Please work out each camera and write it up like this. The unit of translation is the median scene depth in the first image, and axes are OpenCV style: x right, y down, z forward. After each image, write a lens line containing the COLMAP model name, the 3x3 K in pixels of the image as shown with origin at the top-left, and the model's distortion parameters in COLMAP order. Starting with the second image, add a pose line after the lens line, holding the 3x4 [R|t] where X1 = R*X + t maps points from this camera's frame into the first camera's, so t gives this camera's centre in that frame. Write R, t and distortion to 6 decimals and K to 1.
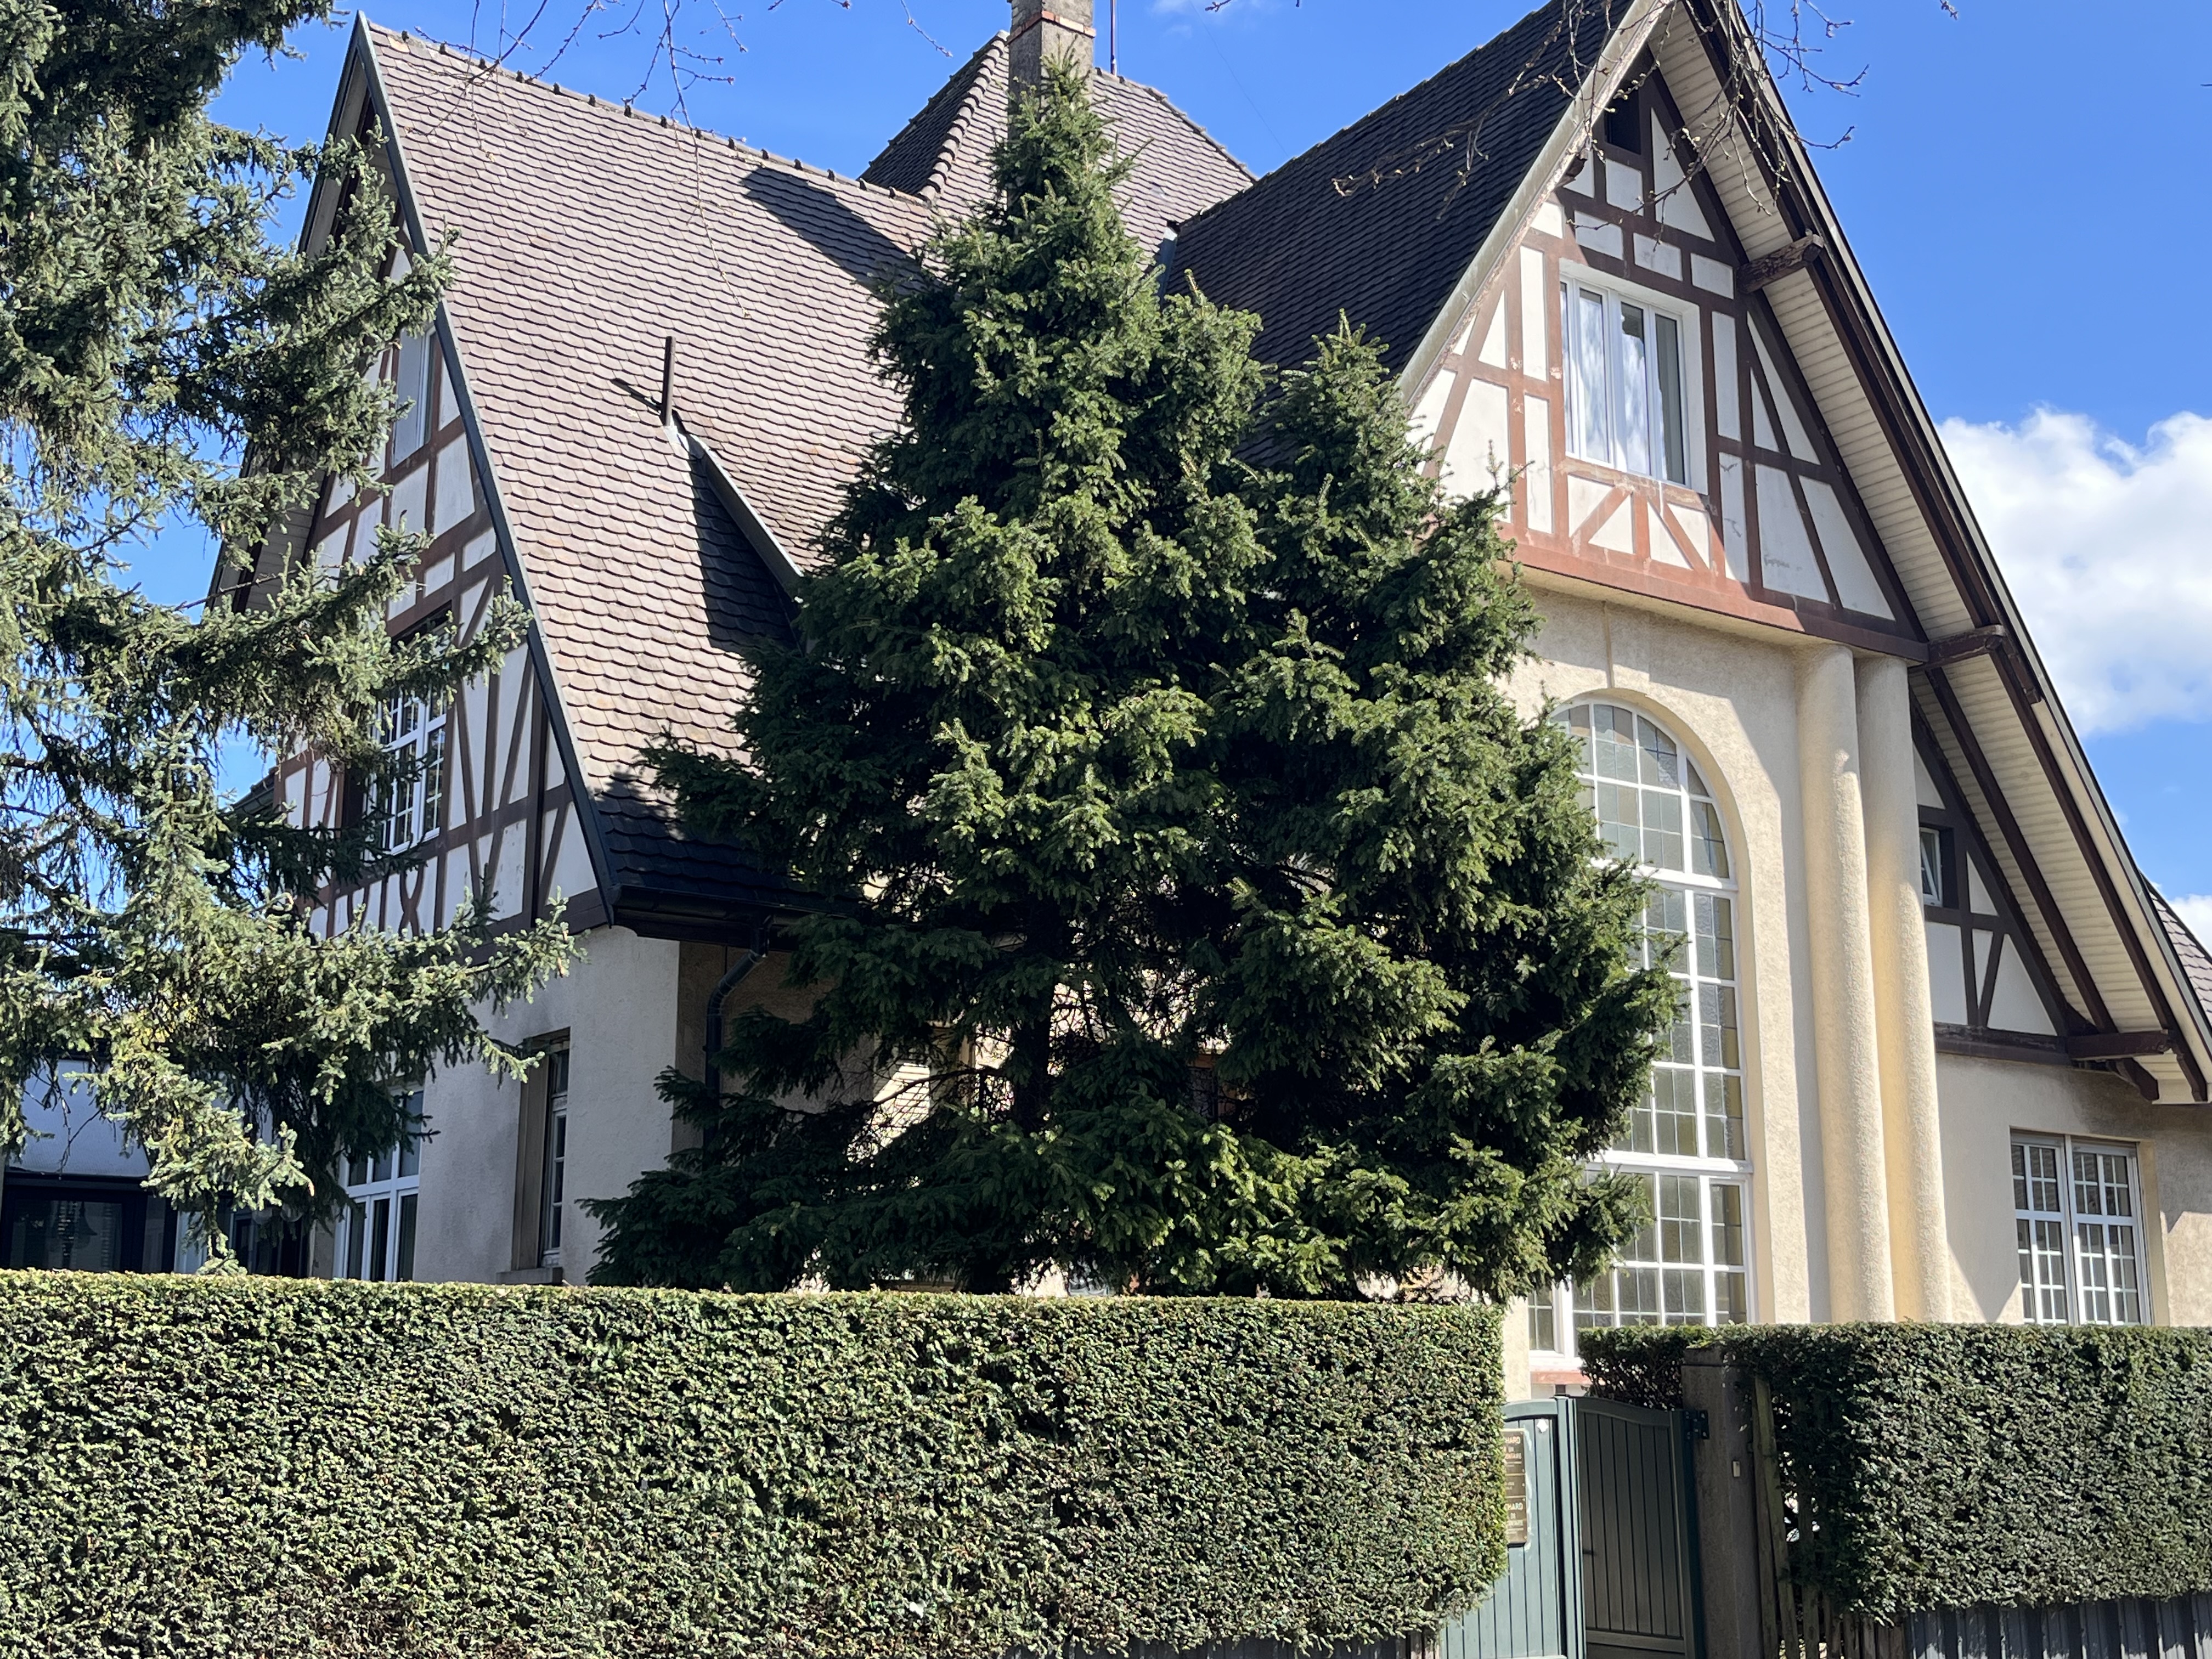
lens RADIAL K [[2502.8, 0, 1103.0], [0, 2502.8, 841.5], [0, 0, 1]] dist [0.028974, 0.000000]
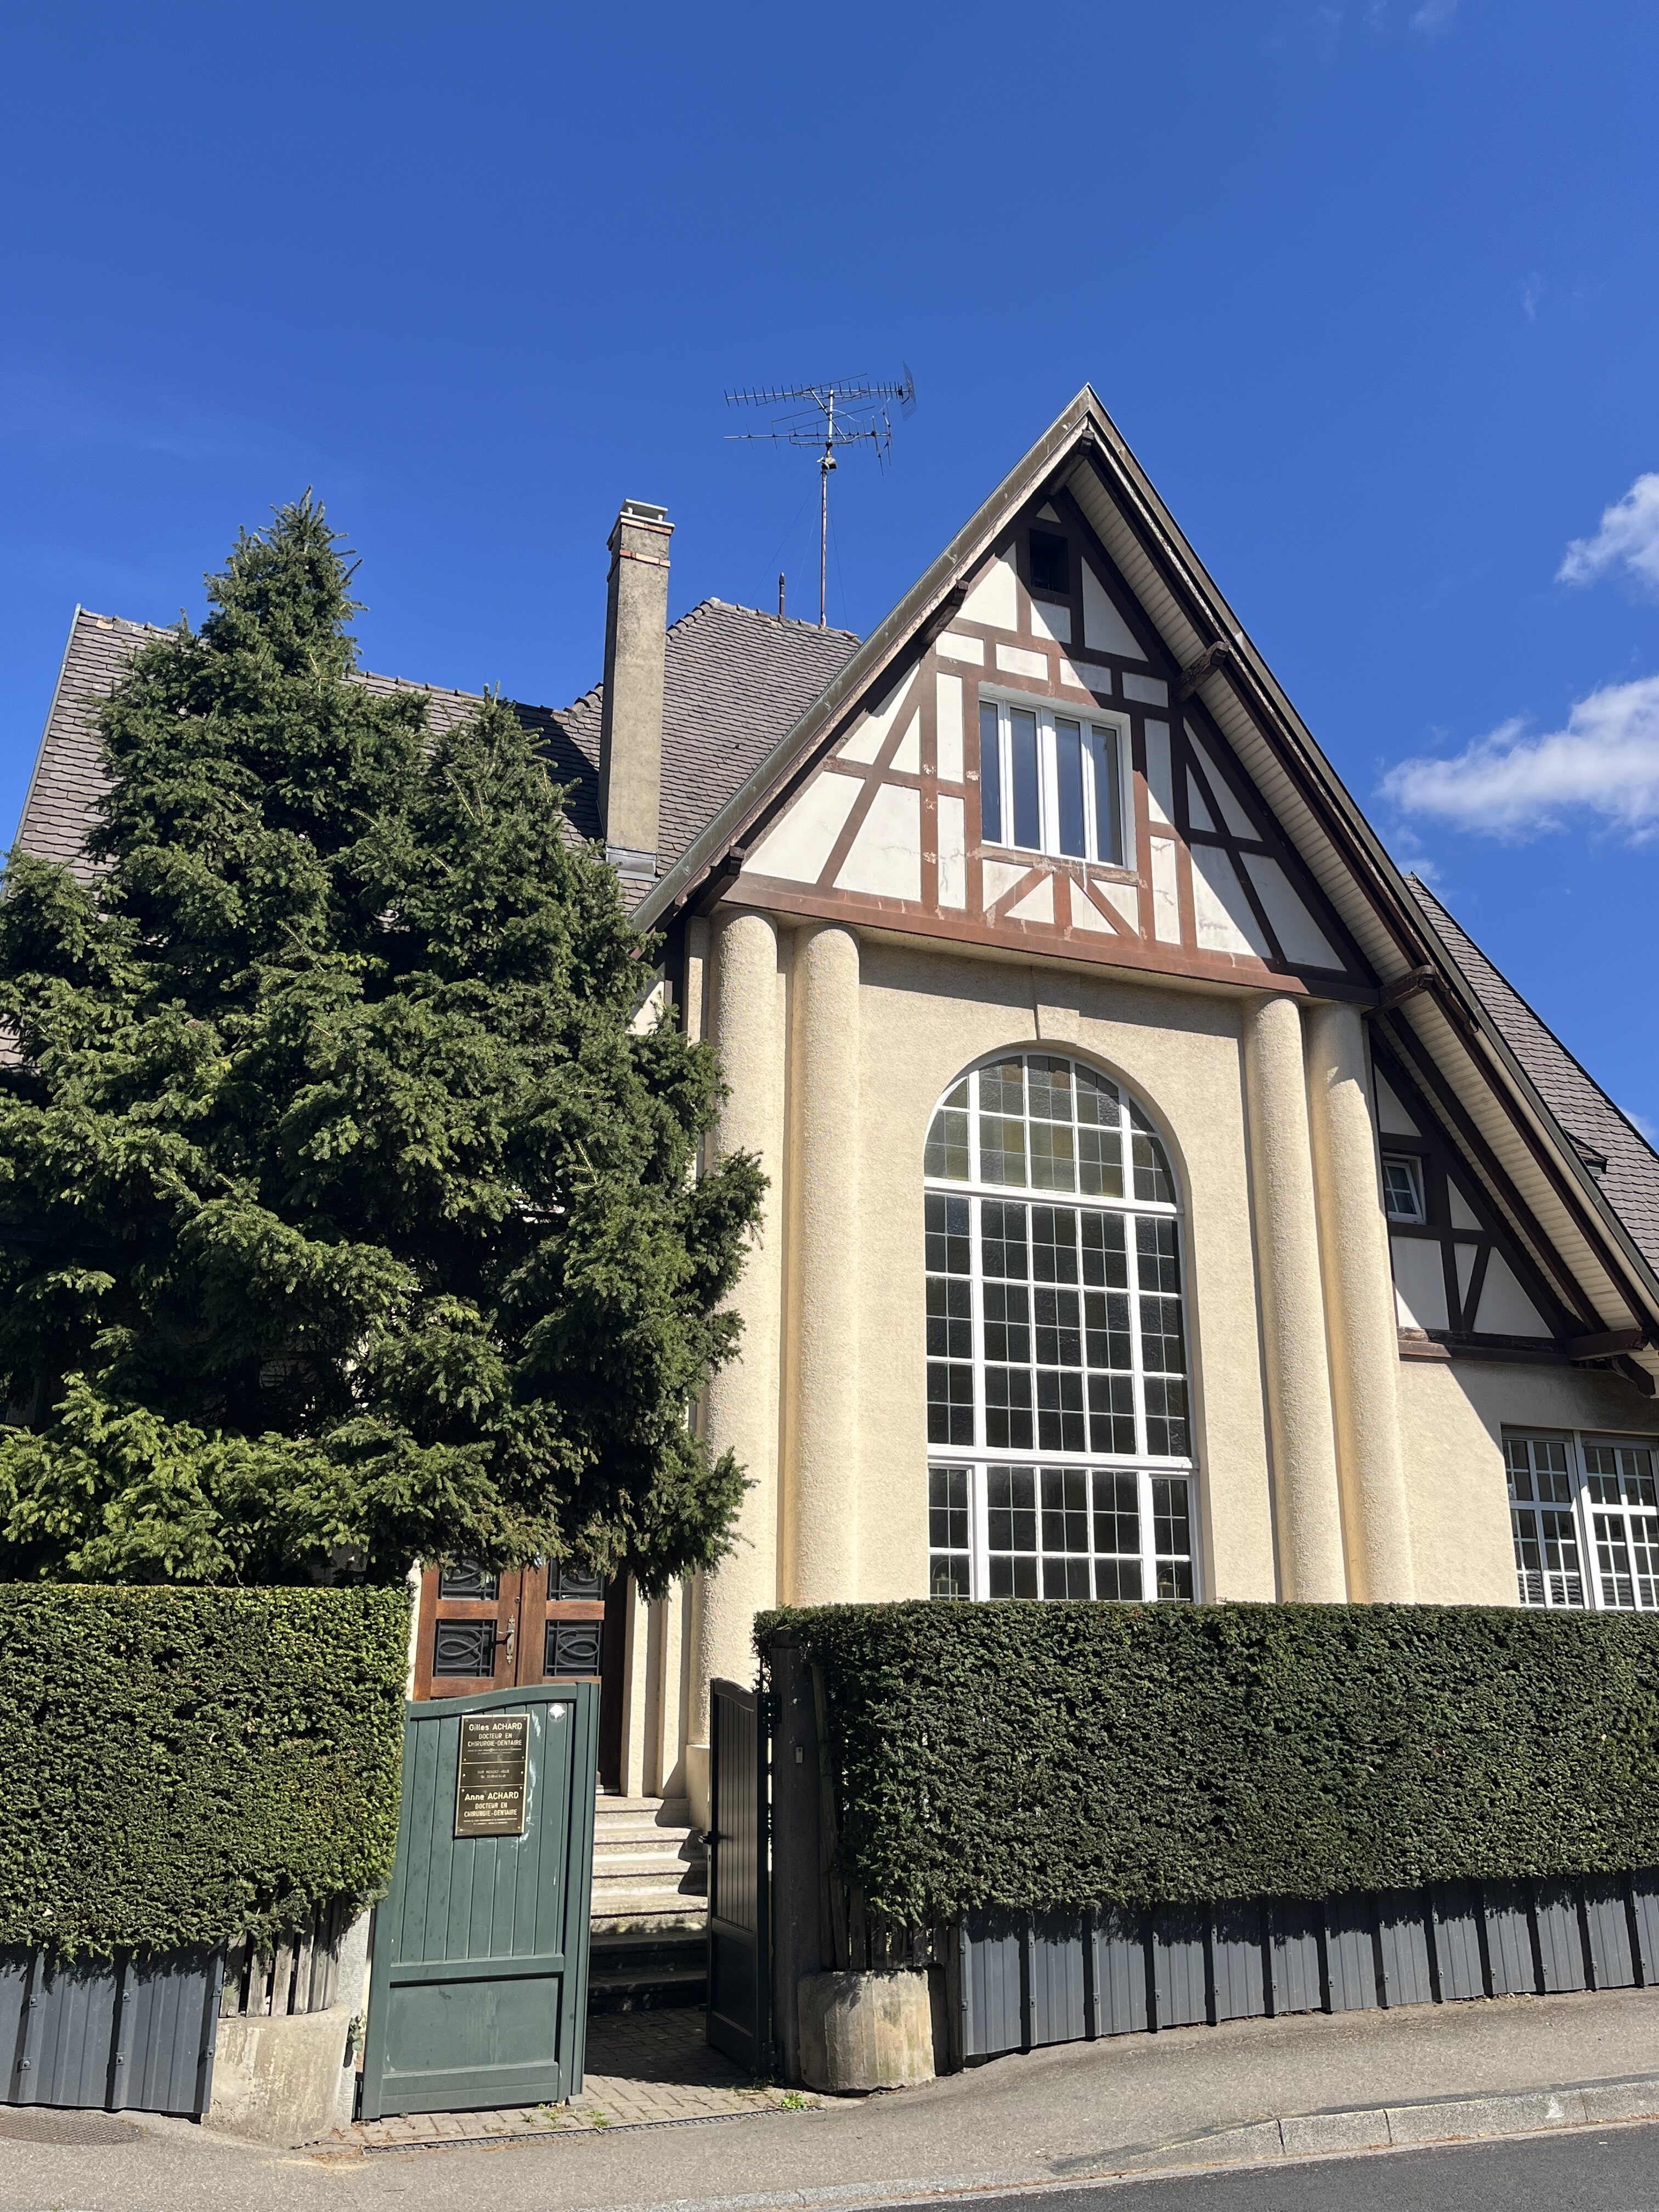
lens RADIAL K [[1798.0, 0, 833.1], [0, 1798.0, 1086.7], [0, 0, 1]] dist [0.033629, -0.013667]
pose [[0.977230, -0.068122, -0.200952, 0.277718], [0.047943, 0.993459, -0.103636, 0.040822], [0.206698, 0.091642, 0.974104, 0.186248]]
